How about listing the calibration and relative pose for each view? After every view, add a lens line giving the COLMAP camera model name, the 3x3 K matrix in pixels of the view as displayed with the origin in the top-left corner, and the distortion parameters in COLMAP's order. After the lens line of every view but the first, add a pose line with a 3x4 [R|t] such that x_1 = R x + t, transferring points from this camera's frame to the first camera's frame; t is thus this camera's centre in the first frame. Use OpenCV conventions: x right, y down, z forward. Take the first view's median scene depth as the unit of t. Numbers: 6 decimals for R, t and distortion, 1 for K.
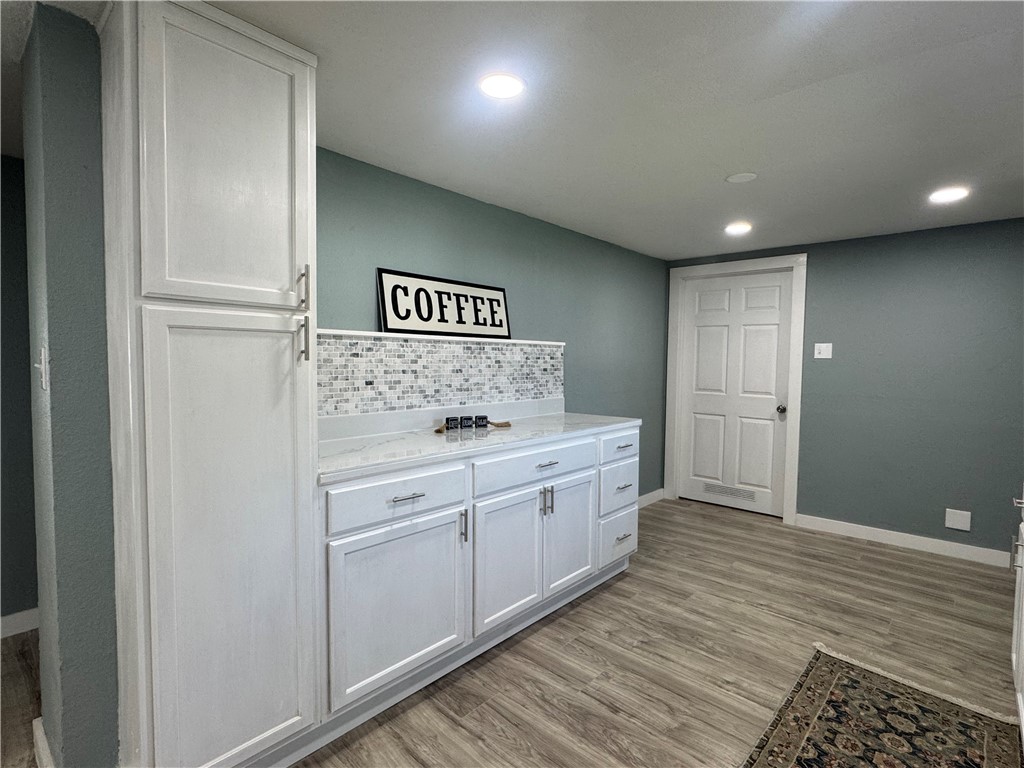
lens RADIAL K [[505.0, 0, 513.0], [0, 505.0, 383.6], [0, 0, 1]] dist [-0.002325, -0.000425]
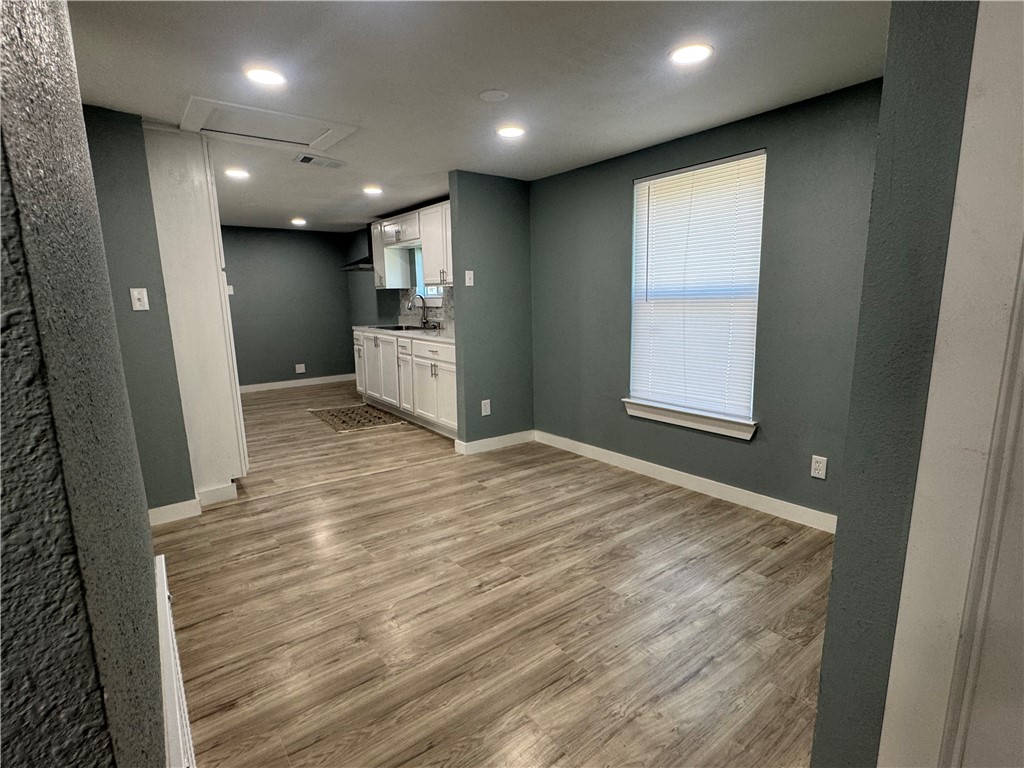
lens RADIAL K [[505.0, 0, 512.5], [0, 505.0, 386.9], [0, 0, 1]] dist [-0.002325, -0.000425]
pose [[0.180494, -0.186996, 0.965637, -1.438574], [0.066419, 0.981837, 0.177718, 0.028541], [-0.981331, 0.032059, 0.189636, -0.415774]]
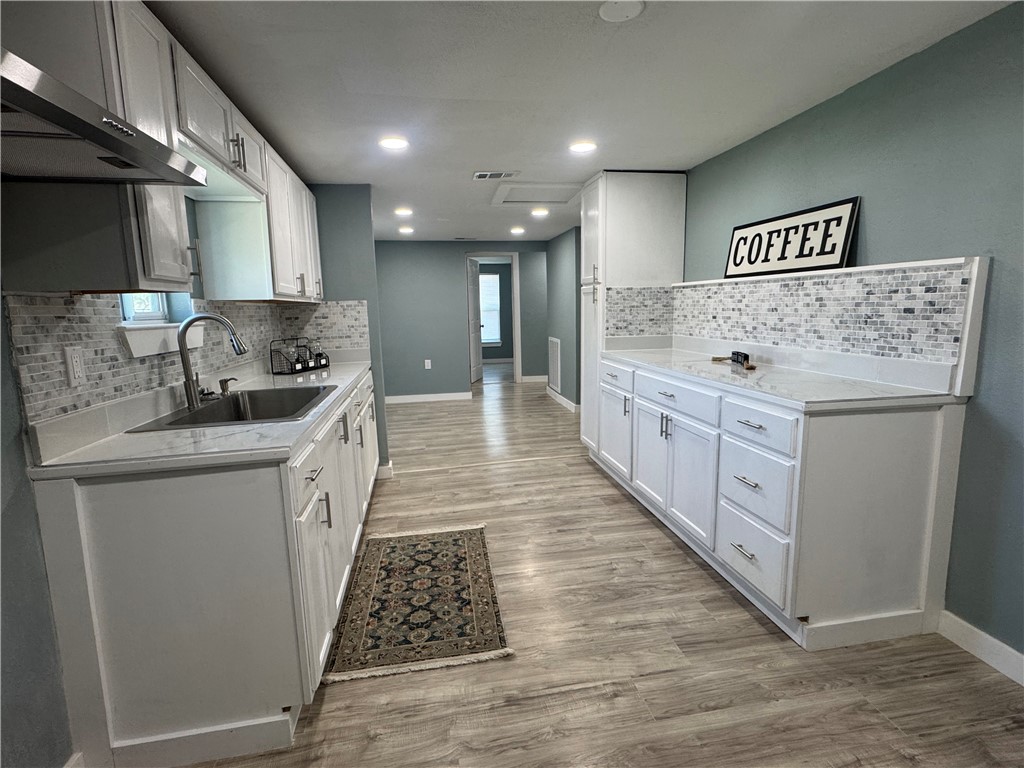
lens RADIAL K [[505.0, 0, 511.5], [0, 505.0, 383.6], [0, 0, 1]] dist [-0.002325, -0.000425]
pose [[-0.611470, 0.126307, -0.781122, 1.069953], [-0.019810, 0.984424, 0.174688, -0.048635], [0.791020, 0.122291, -0.599444, 1.297069]]
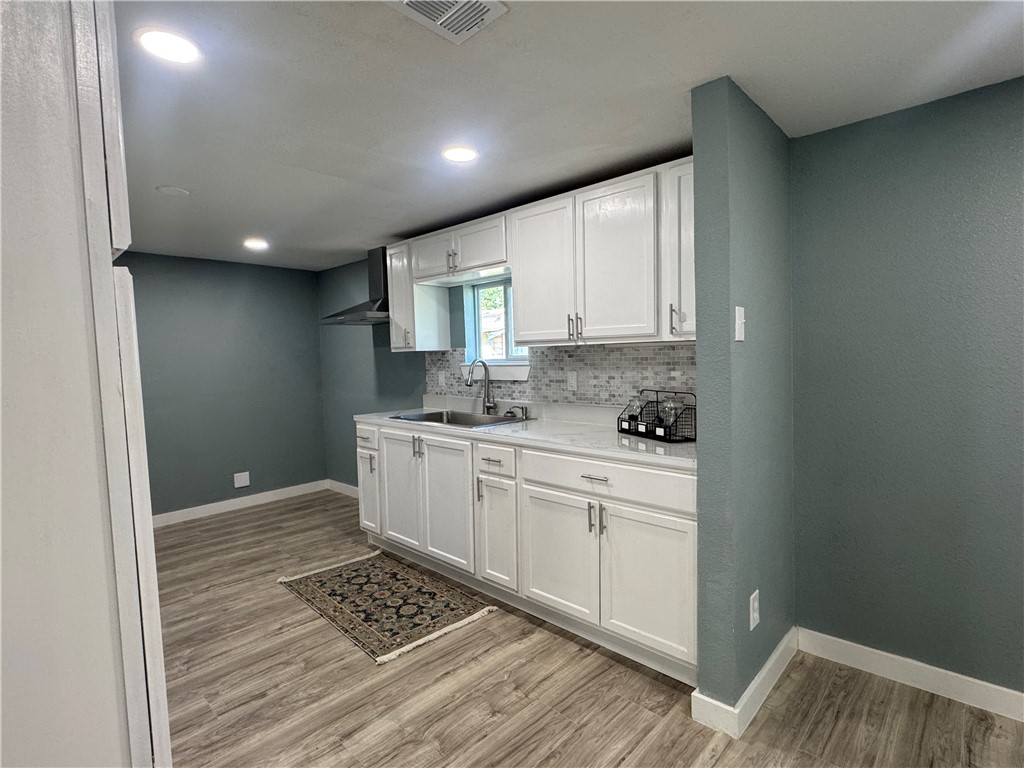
lens RADIAL K [[505.0, 0, 512.9], [0, 505.0, 384.7], [0, 0, 1]] dist [-0.002325, -0.000425]
pose [[0.020632, -0.066519, 0.997572, -0.586923], [0.079151, 0.994761, 0.064695, -0.018839], [-0.996649, 0.077624, 0.025789, 0.294644]]
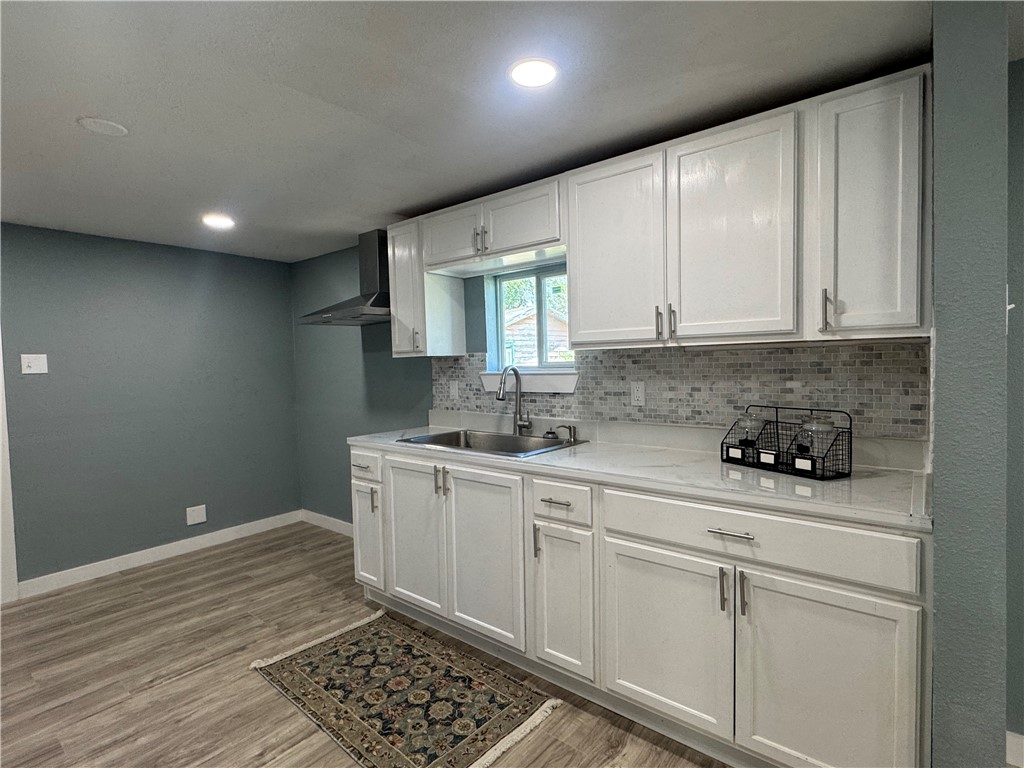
lens RADIAL K [[505.0, 0, 511.8], [0, 505.0, 384.6], [0, 0, 1]] dist [-0.002325, -0.000425]
pose [[-0.053236, -0.049731, 0.997343, -0.320842], [0.078523, 0.995458, 0.053828, -0.025043], [-0.995490, 0.081180, -0.049090, 0.463608]]
